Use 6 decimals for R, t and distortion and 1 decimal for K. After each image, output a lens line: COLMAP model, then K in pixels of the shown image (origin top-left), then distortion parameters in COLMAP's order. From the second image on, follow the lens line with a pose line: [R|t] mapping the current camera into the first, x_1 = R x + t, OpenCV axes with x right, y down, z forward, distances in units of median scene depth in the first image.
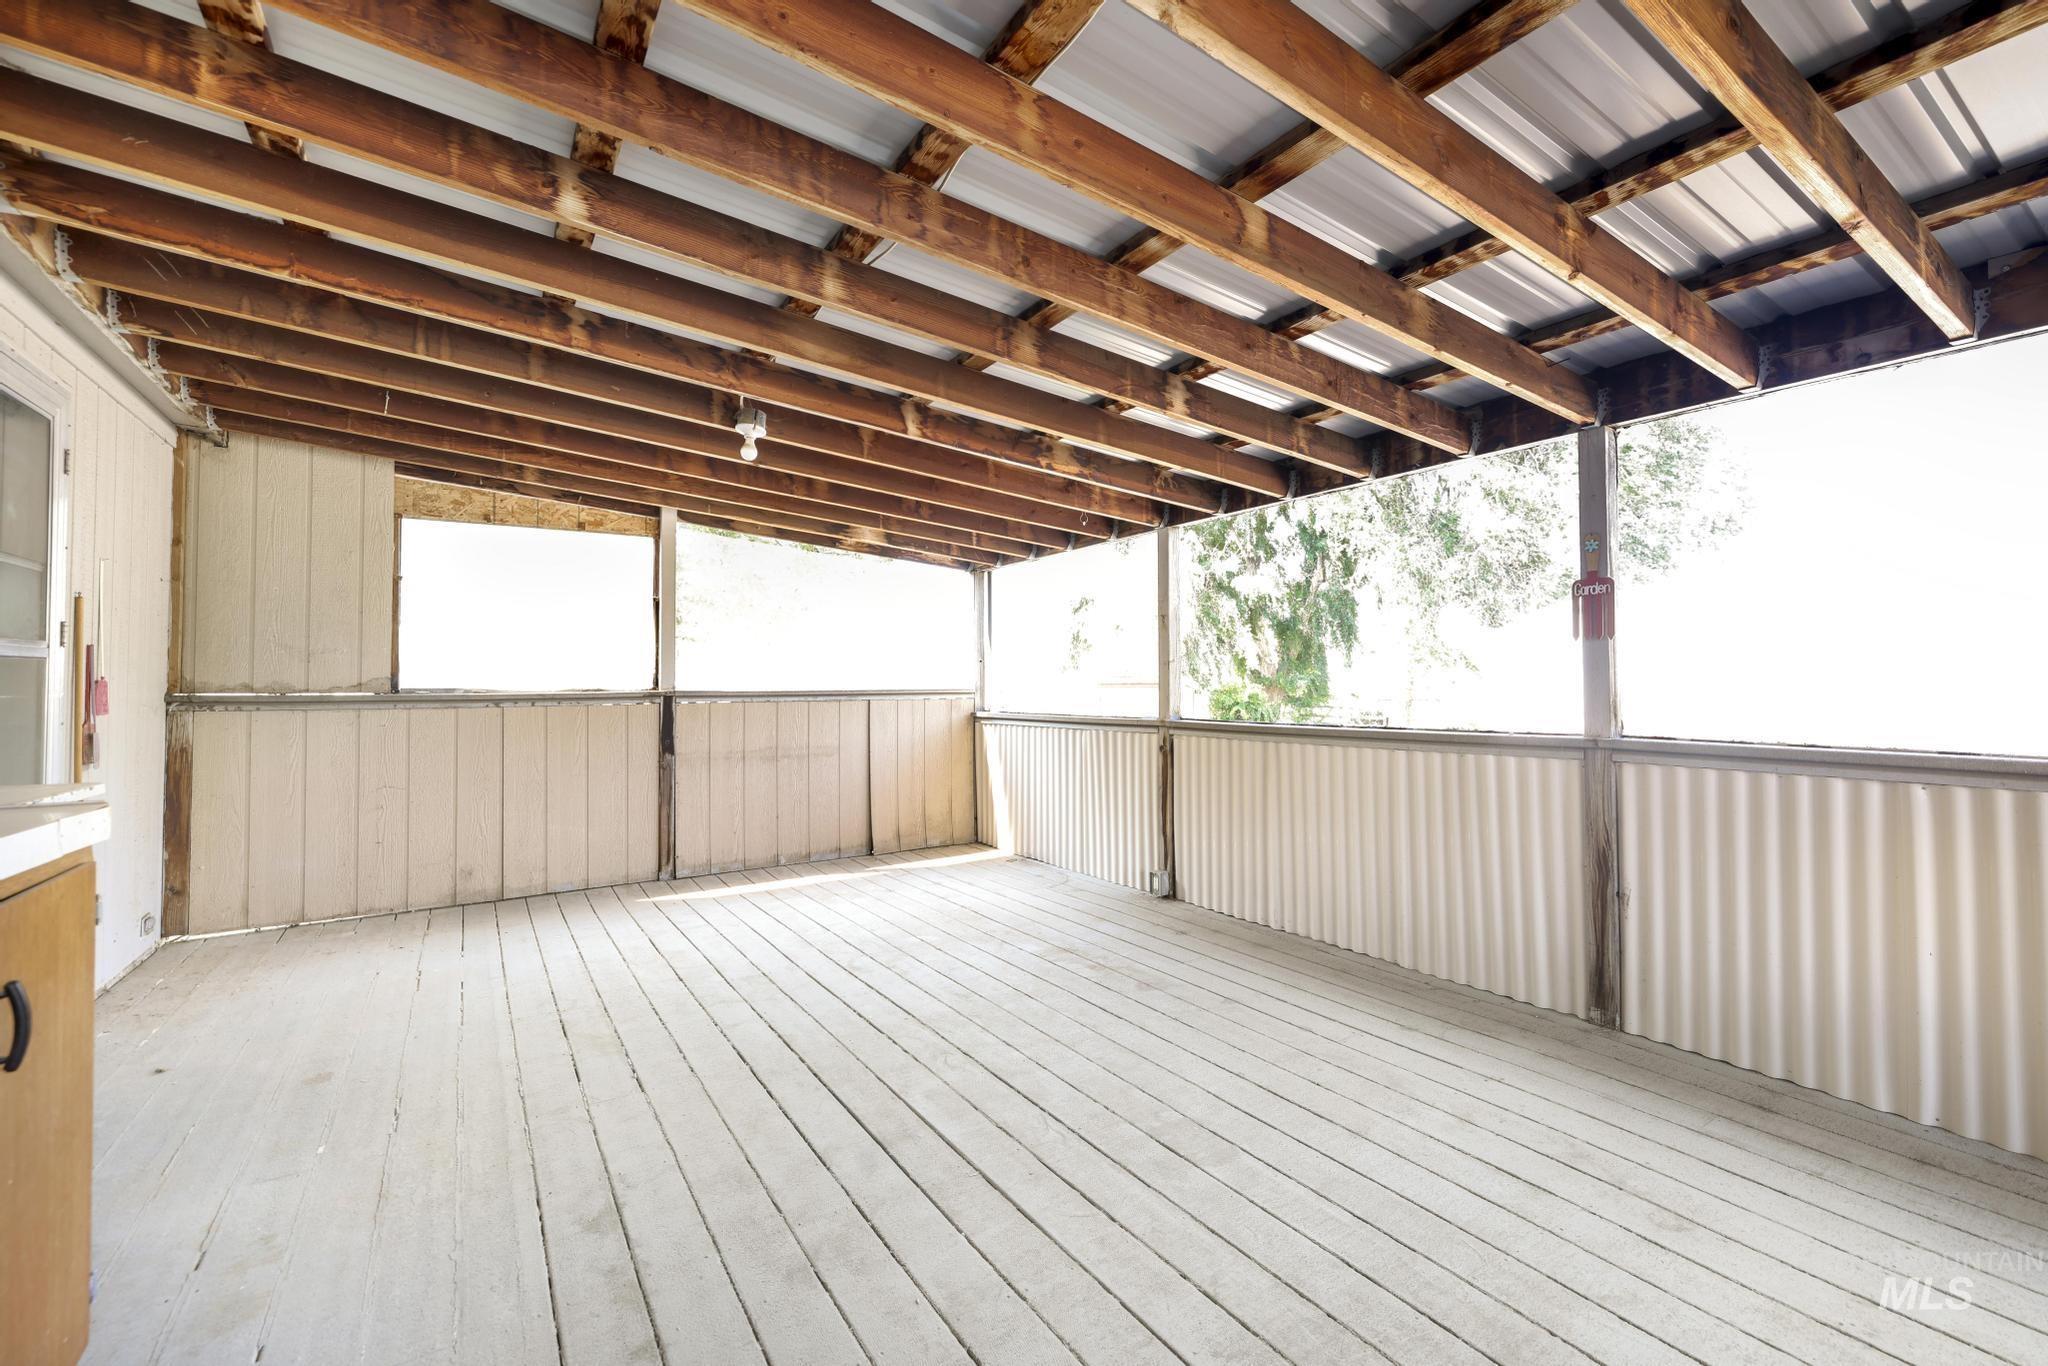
lens RADIAL K [[876.0, 0, 1027.1], [0, 876.0, 668.6], [0, 0, 1]] dist [-0.002758, -0.000148]
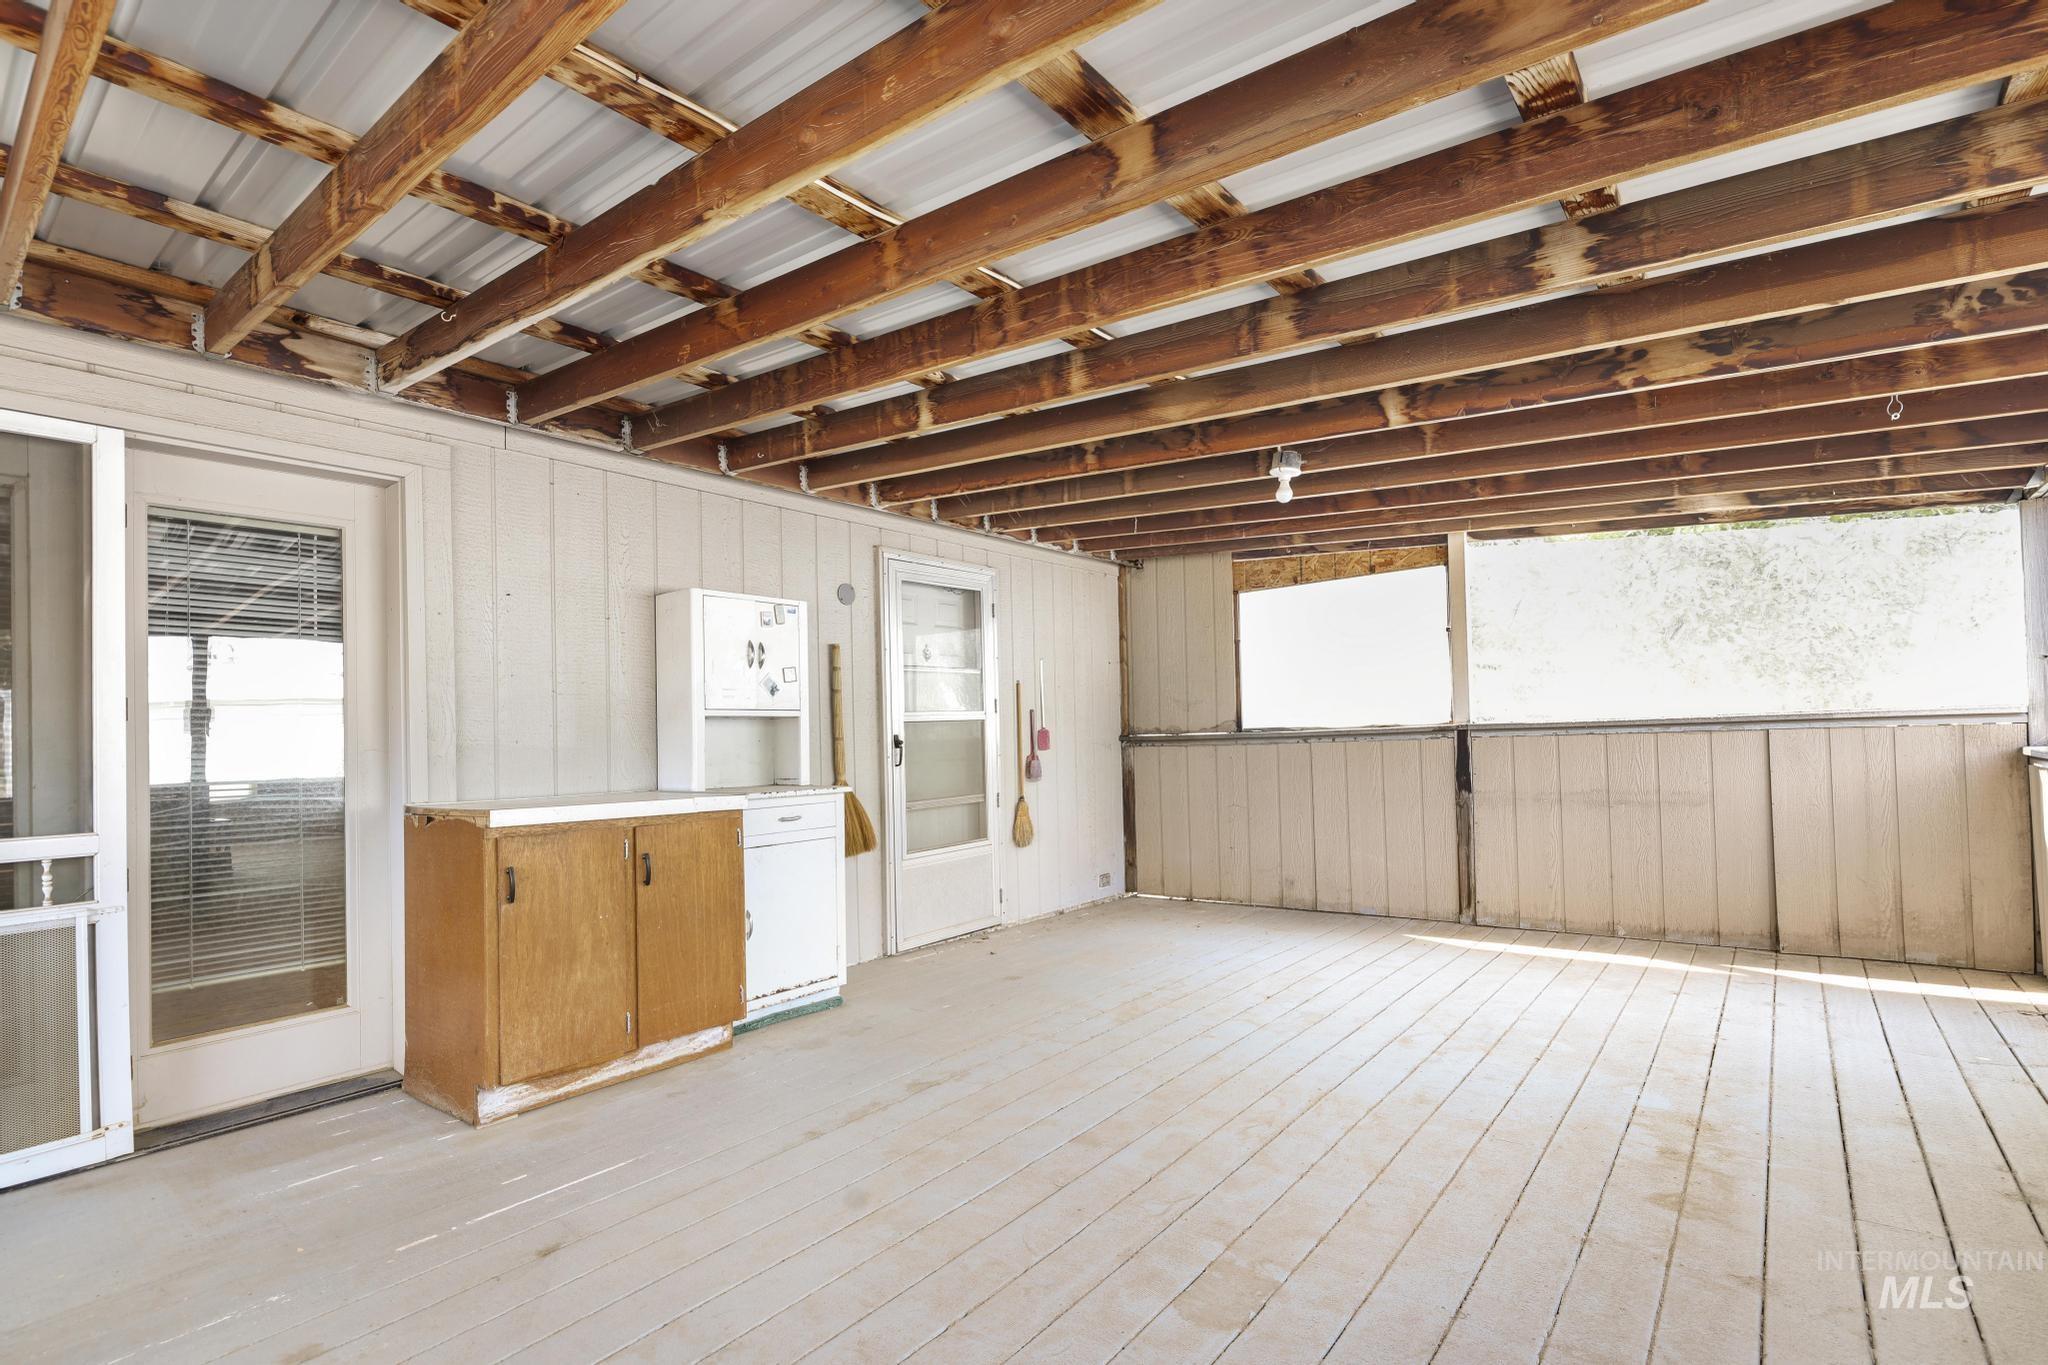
lens RADIAL K [[931.5, 0, 1027.1], [0, 931.5, 725.7], [0, 0, 1]] dist [0.001336, 0.000399]
pose [[0.311069, -0.016918, -0.950237, 0.460842], [0.051250, 0.998685, -0.001003, 0.004078], [0.949004, -0.048388, 0.311527, 0.280380]]
